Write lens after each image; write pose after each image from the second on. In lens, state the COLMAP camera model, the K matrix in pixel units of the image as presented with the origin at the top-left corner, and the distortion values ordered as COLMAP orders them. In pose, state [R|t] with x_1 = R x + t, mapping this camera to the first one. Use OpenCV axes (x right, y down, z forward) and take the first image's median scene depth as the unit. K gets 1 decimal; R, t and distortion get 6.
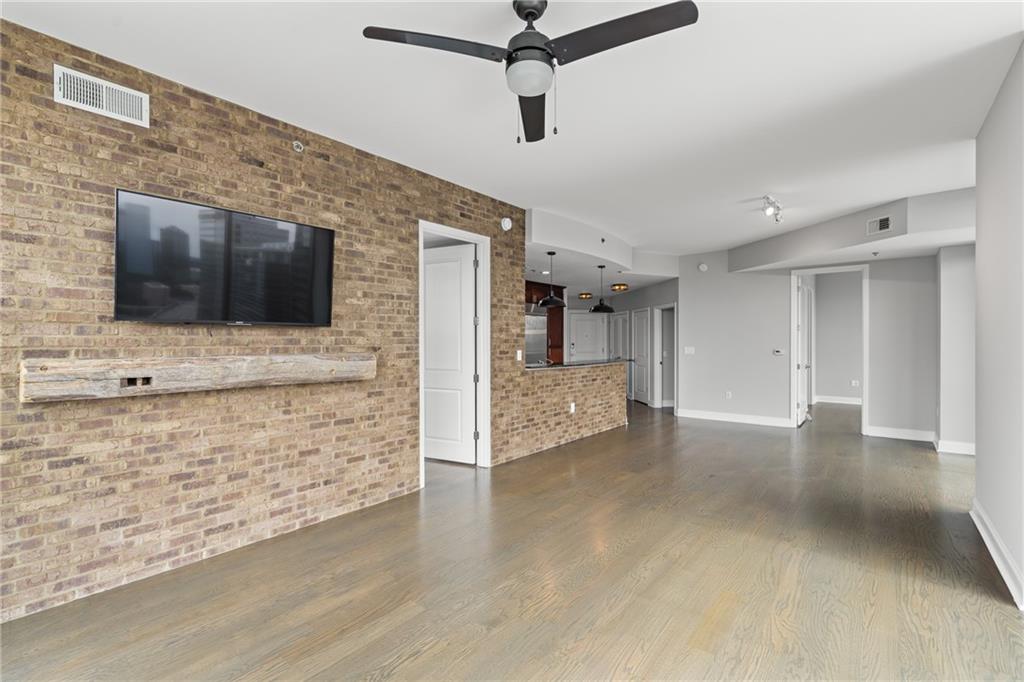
lens RADIAL K [[465.0, 0, 513.9], [0, 465.0, 339.1], [0, 0, 1]] dist [-0.007528, 0.003163]
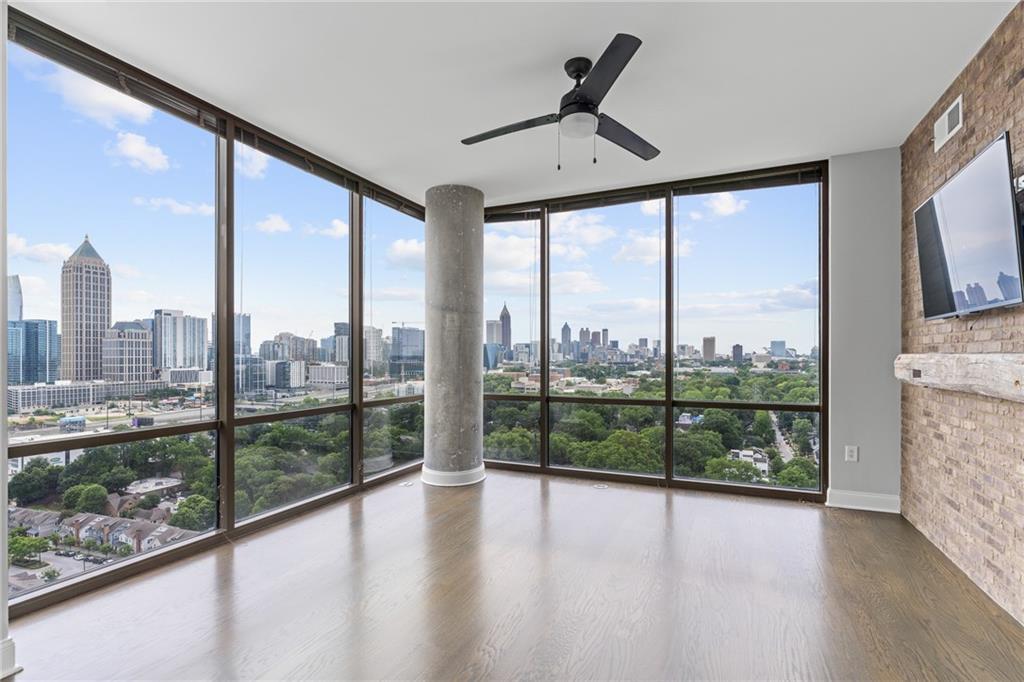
lens RADIAL K [[465.0, 0, 525.2], [0, 465.0, 352.1], [0, 0, 1]] dist [-0.007528, 0.003163]
pose [[-0.964713, -0.000198, -0.263302, 0.222466], [0.003073, 0.999923, -0.012012, 0.025474], [0.263284, -0.012397, -0.964639, 0.961081]]
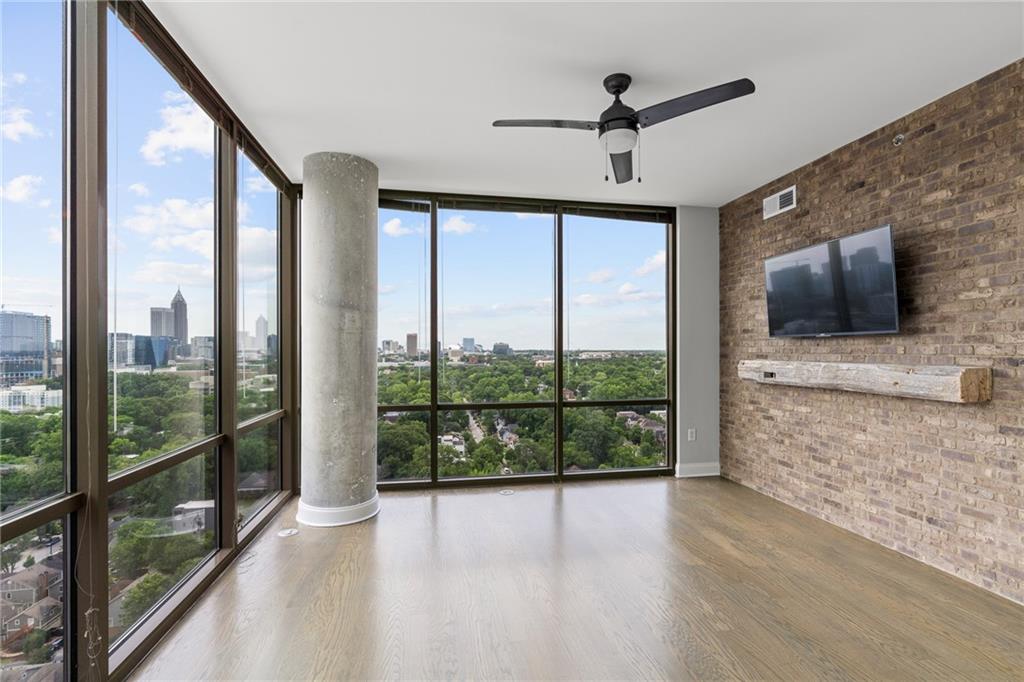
lens RADIAL K [[465.0, 0, 509.5], [0, 465.0, 347.1], [0, 0, 1]] dist [-0.007528, 0.003163]
pose [[-0.660778, -0.002829, -0.750576, 0.523586], [0.005380, 0.999949, -0.008506, 0.001633], [0.750562, -0.009659, -0.660729, 0.721366]]
